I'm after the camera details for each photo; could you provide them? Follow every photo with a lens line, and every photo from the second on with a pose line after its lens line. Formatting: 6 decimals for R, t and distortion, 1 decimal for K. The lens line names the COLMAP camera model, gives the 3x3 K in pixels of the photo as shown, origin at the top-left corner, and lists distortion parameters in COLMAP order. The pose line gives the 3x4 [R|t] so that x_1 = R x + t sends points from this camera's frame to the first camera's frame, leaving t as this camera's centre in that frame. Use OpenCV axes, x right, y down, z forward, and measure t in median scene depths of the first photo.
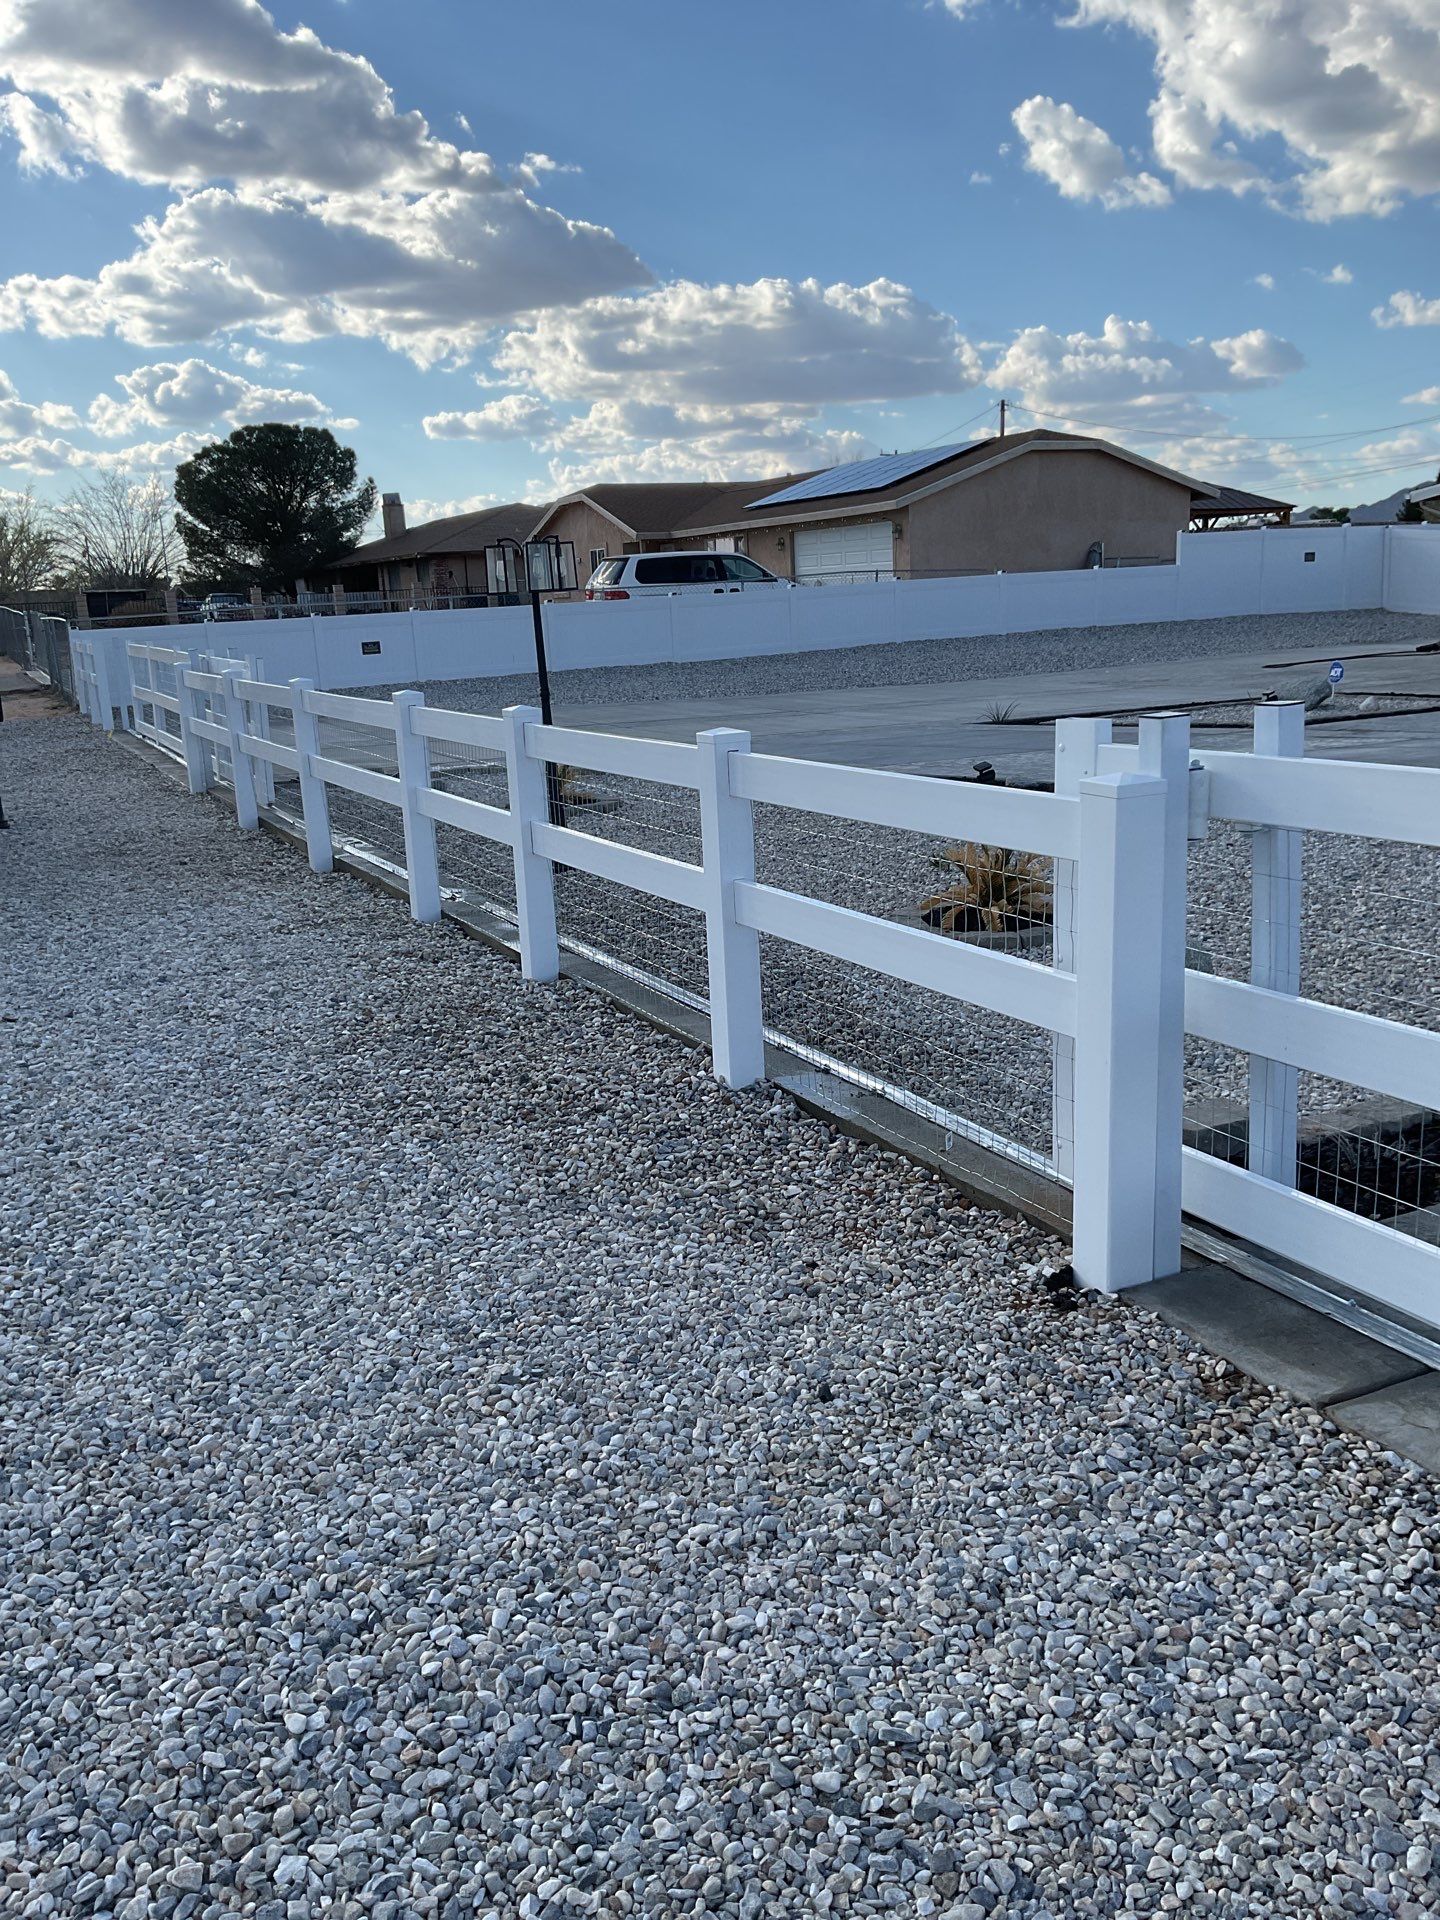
lens RADIAL K [[1573.2, 0, 725.3], [0, 1573.2, 962.3], [0, 0, 1]] dist [0.048098, -0.004230]
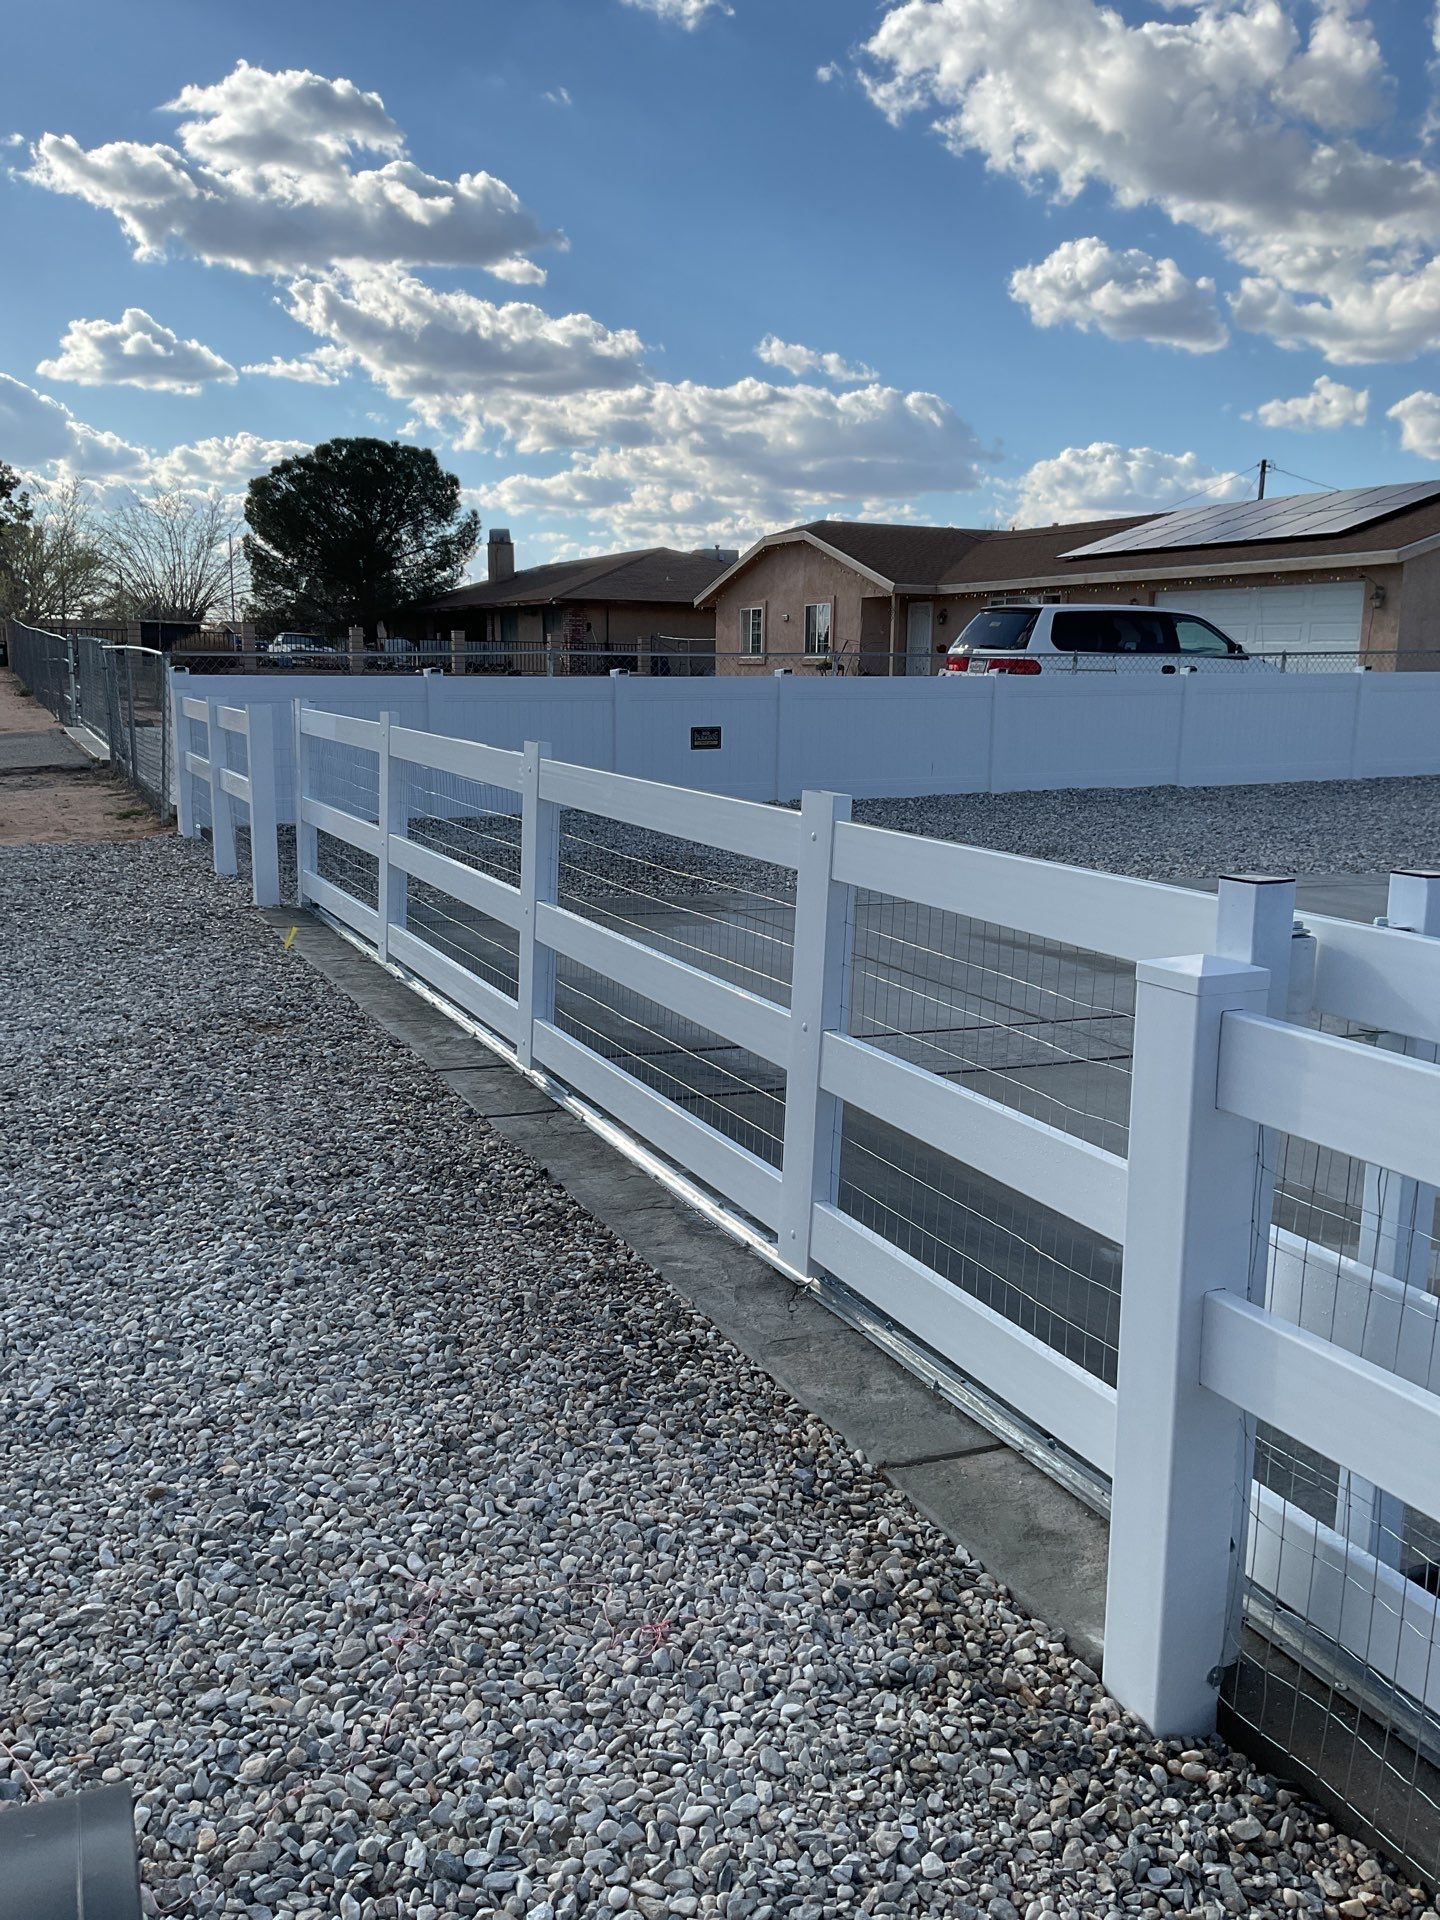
lens RADIAL K [[1587.1, 0, 727.1], [0, 1587.1, 966.3], [0, 0, 1]] dist [0.102927, -0.176971]
pose [[0.997954, 0.063920, -0.001578, -0.117962], [-0.063926, 0.996939, -0.045006, -0.053500], [-0.001304, 0.045015, 0.998985, 0.253853]]
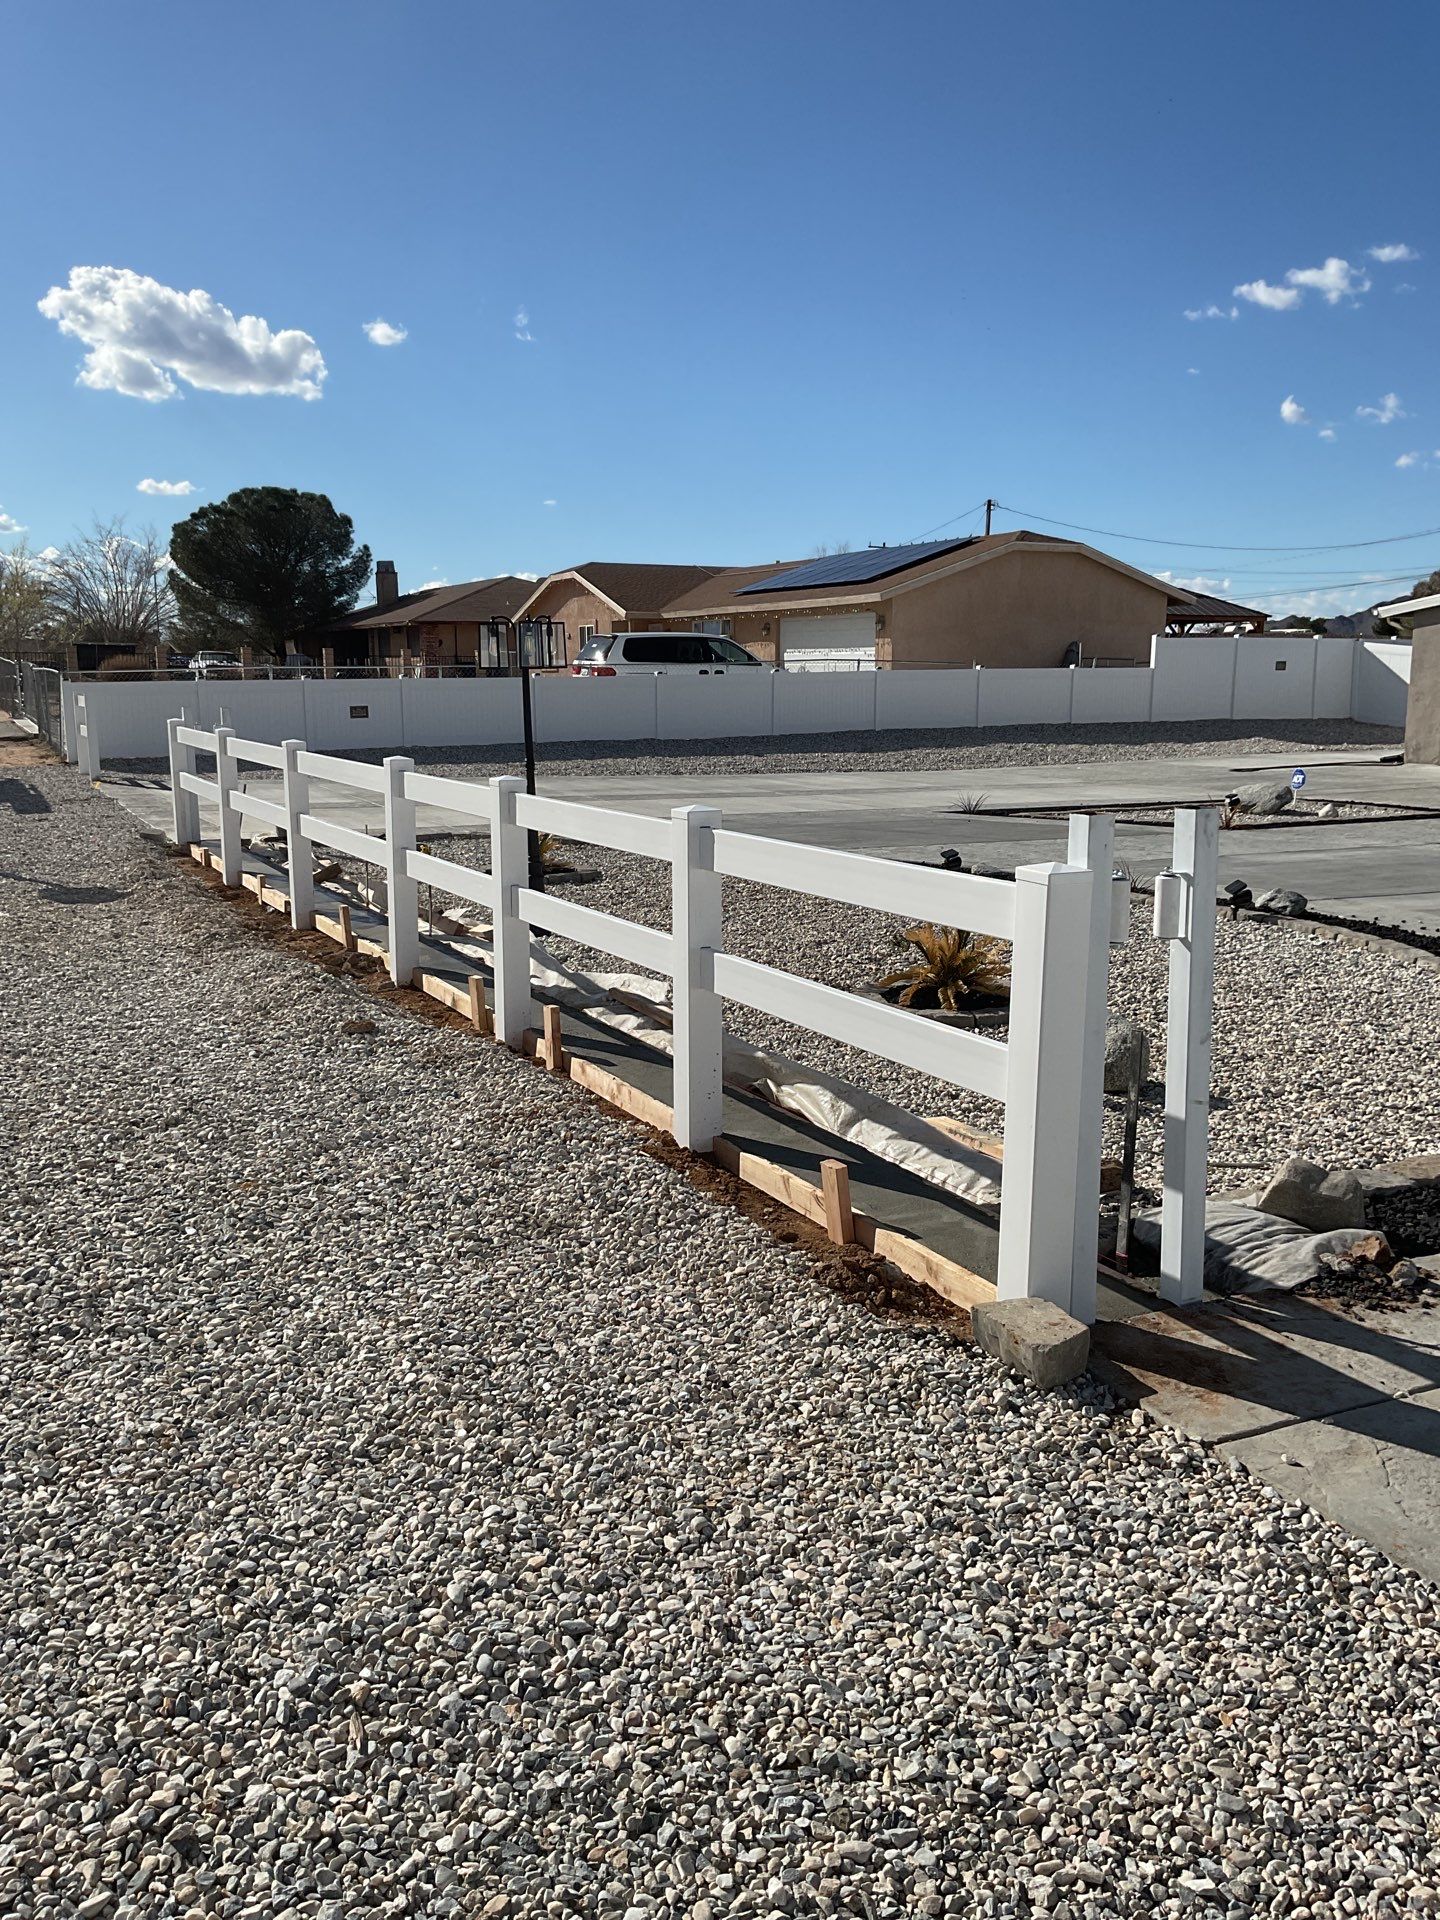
lens RADIAL K [[1568.6, 0, 744.5], [0, 1568.6, 1008.3], [0, 0, 1]] dist [0.038186, -0.000449]
pose [[0.998802, 0.039935, 0.028282, 0.001474], [-0.039357, 0.999011, -0.020707, 0.002025], [-0.029081, 0.019569, 0.999385, -0.012705]]
